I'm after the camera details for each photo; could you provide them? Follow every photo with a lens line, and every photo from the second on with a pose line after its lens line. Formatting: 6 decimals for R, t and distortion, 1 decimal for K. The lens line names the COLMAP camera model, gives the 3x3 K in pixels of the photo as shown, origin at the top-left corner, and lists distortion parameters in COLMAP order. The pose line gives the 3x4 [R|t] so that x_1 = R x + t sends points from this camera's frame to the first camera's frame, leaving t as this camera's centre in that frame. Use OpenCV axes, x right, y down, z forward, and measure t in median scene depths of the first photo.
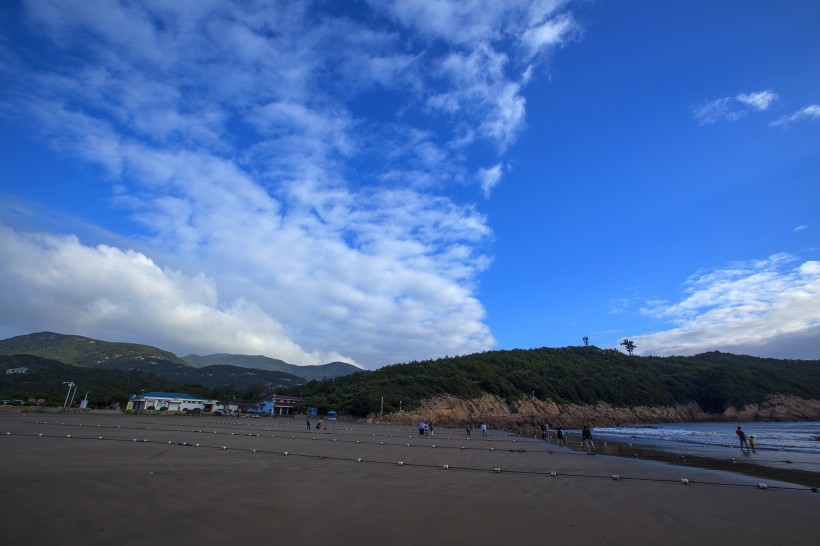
lens RADIAL K [[376.4, 0, 410.0], [0, 376.4, 273.0], [0, 0, 1]] dist [-0.057729, 0.023561]
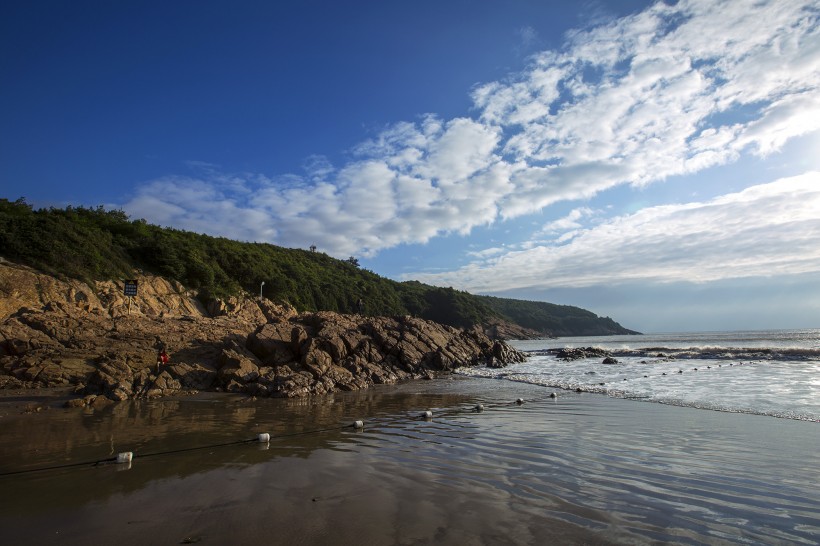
lens RADIAL K [[376.4, 0, 410.0], [0, 376.4, 273.0], [0, 0, 1]] dist [-0.057729, 0.023561]
pose [[0.721416, 0.106649, 0.684241, 0.133223], [-0.238543, 0.965870, 0.100957, 0.208358], [-0.650121, -0.236053, 0.722234, 0.519453]]
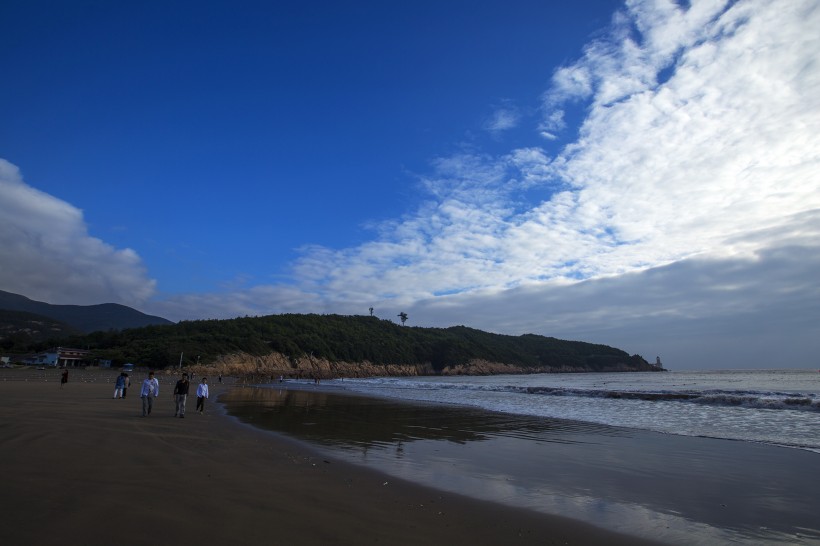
lens RADIAL K [[376.4, 0, 410.0], [0, 376.4, 273.0], [0, 0, 1]] dist [-0.057729, 0.023561]
pose [[0.874017, 0.122257, 0.470264, -0.018834], [-0.175314, 0.981982, 0.070541, -0.103871], [-0.453167, -0.144098, 0.879702, -0.265039]]
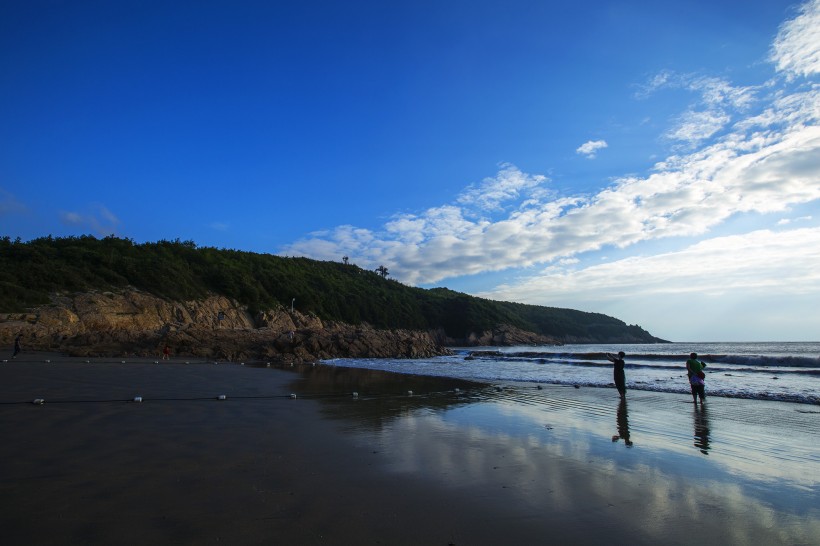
lens RADIAL K [[376.4, 0, 410.0], [0, 376.4, 273.0], [0, 0, 1]] dist [-0.057729, 0.023561]
pose [[0.786894, 0.115387, 0.606204, 0.085727], [-0.230752, 0.966117, 0.115638, 0.148232], [-0.572321, -0.230878, 0.786857, 0.368708]]
